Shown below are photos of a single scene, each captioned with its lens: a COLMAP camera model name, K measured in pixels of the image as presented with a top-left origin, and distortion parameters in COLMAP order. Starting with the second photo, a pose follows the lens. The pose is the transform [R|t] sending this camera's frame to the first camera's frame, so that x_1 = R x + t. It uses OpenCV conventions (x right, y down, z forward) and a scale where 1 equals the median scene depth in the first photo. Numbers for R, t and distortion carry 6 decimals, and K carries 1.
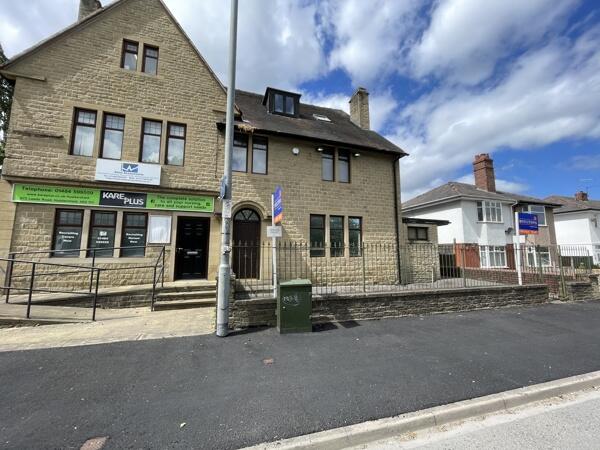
lens RADIAL K [[243.0, 0, 298.9], [0, 243.0, 224.4], [0, 0, 1]] dist [-0.002347, -0.000192]
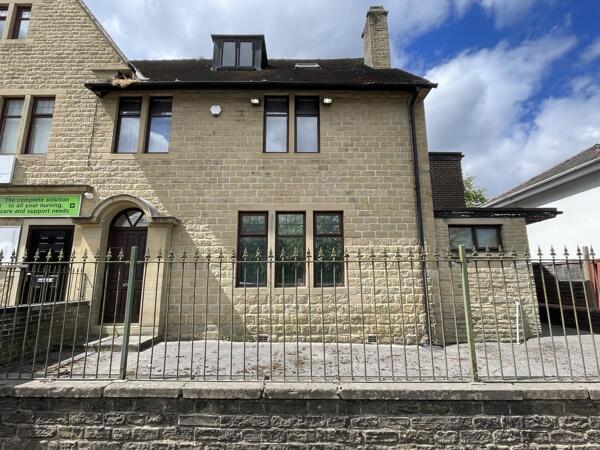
lens RADIAL K [[304.1, 0, 299.8], [0, 304.1, 224.5], [0, 0, 1]] dist [-0.003539, -0.000460]
pose [[0.949791, -0.064171, -0.306235, 0.390857], [0.041494, 0.995931, -0.080003, 0.050990], [0.310123, 0.063279, 0.948588, 0.352226]]
